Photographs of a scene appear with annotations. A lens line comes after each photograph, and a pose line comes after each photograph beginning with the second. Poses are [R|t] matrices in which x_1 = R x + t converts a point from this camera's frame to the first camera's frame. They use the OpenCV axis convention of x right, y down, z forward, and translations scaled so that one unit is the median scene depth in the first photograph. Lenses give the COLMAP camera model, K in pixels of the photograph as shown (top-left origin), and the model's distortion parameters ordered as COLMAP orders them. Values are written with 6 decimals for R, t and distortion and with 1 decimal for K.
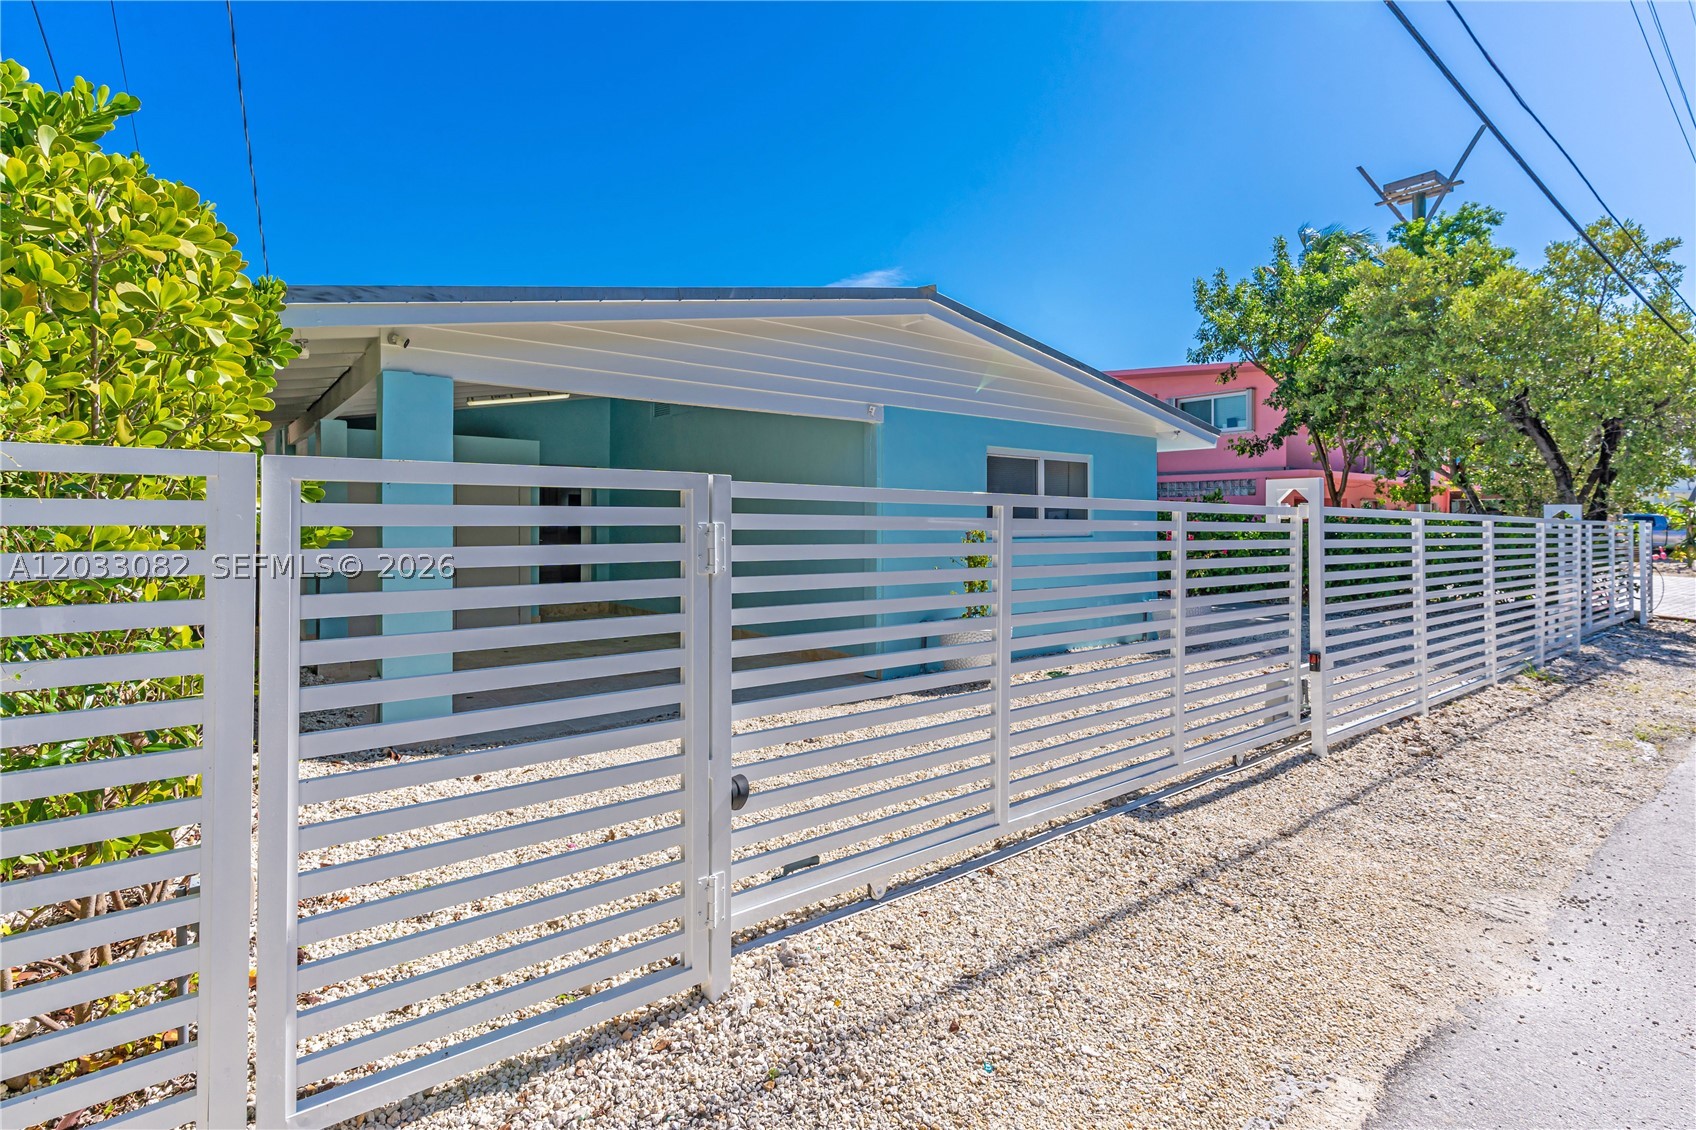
lens RADIAL K [[824.3, 0, 859.5], [0, 824.3, 546.7], [0, 0, 1]] dist [0.000646, 0.000663]
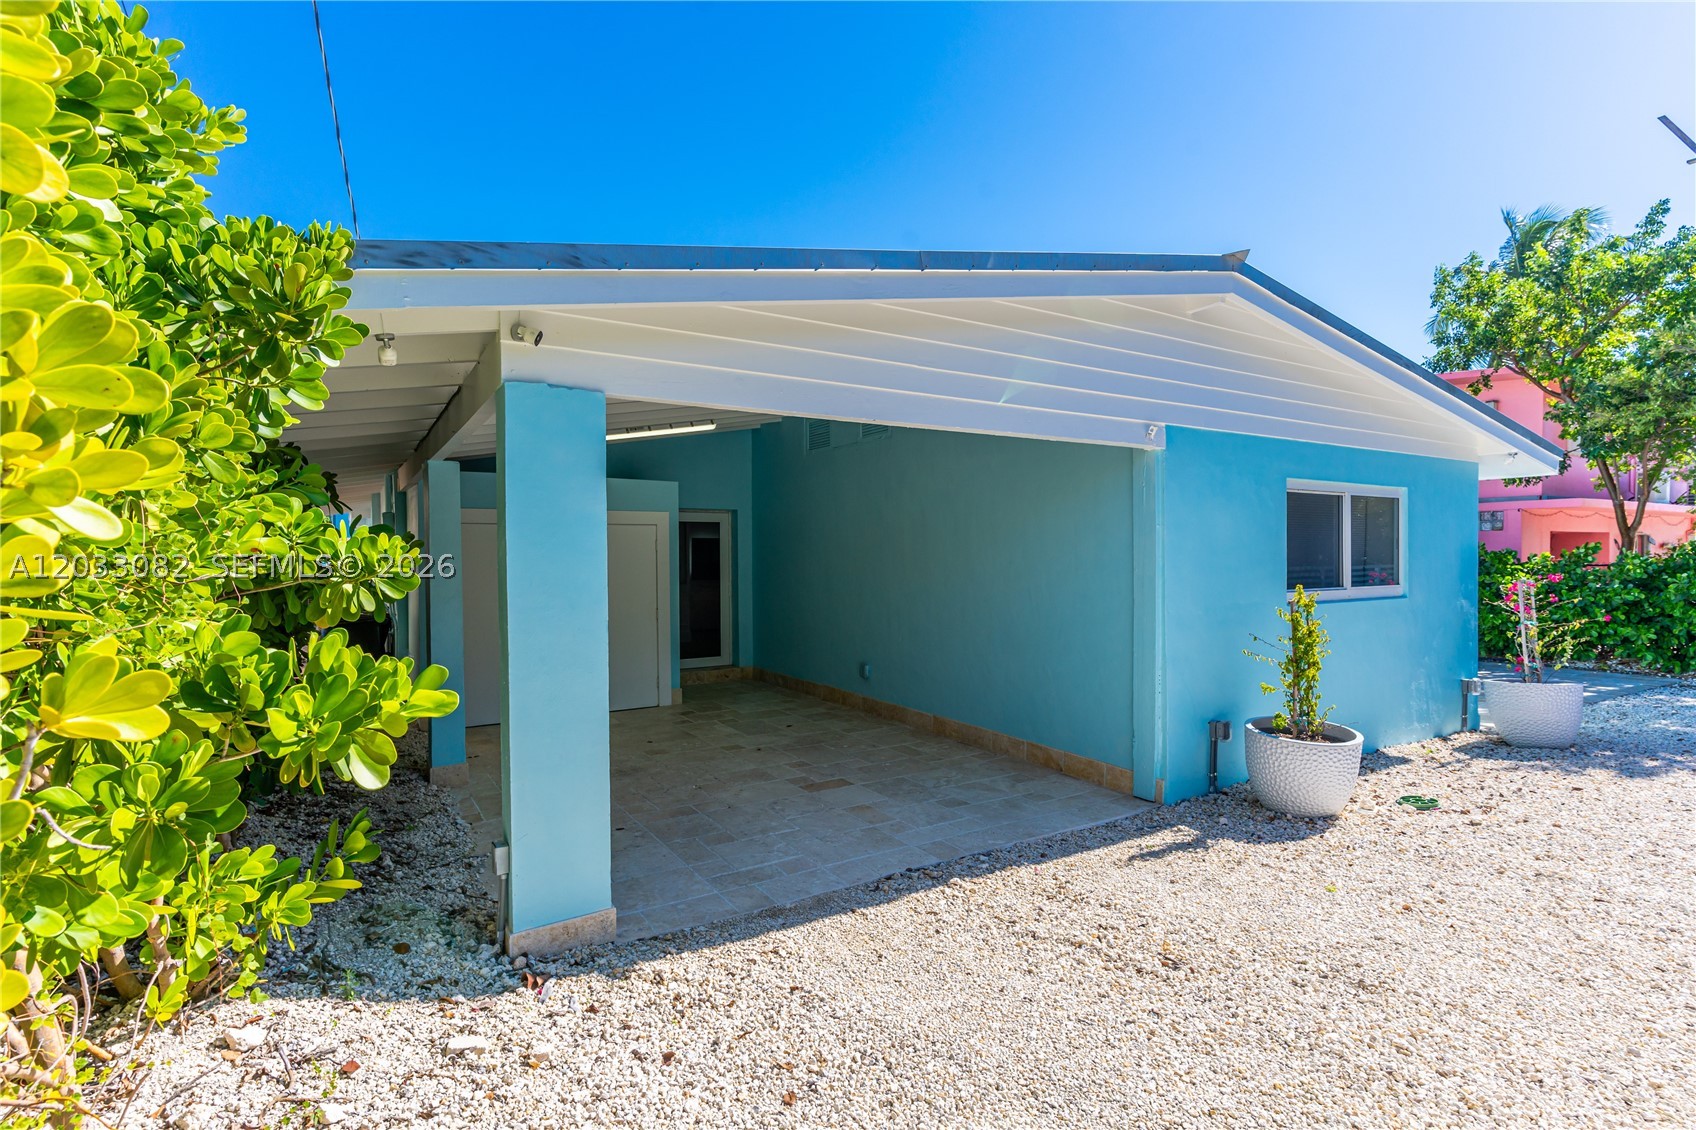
lens RADIAL K [[810.2, 0, 854.5], [0, 810.2, 575.0], [0, 0, 1]] dist [0.000770, 0.000109]
pose [[0.993539, -0.005657, -0.113350, -0.161215], [0.005064, 0.999972, -0.005520, -0.039344], [0.113378, 0.004911, 0.993540, 0.276239]]
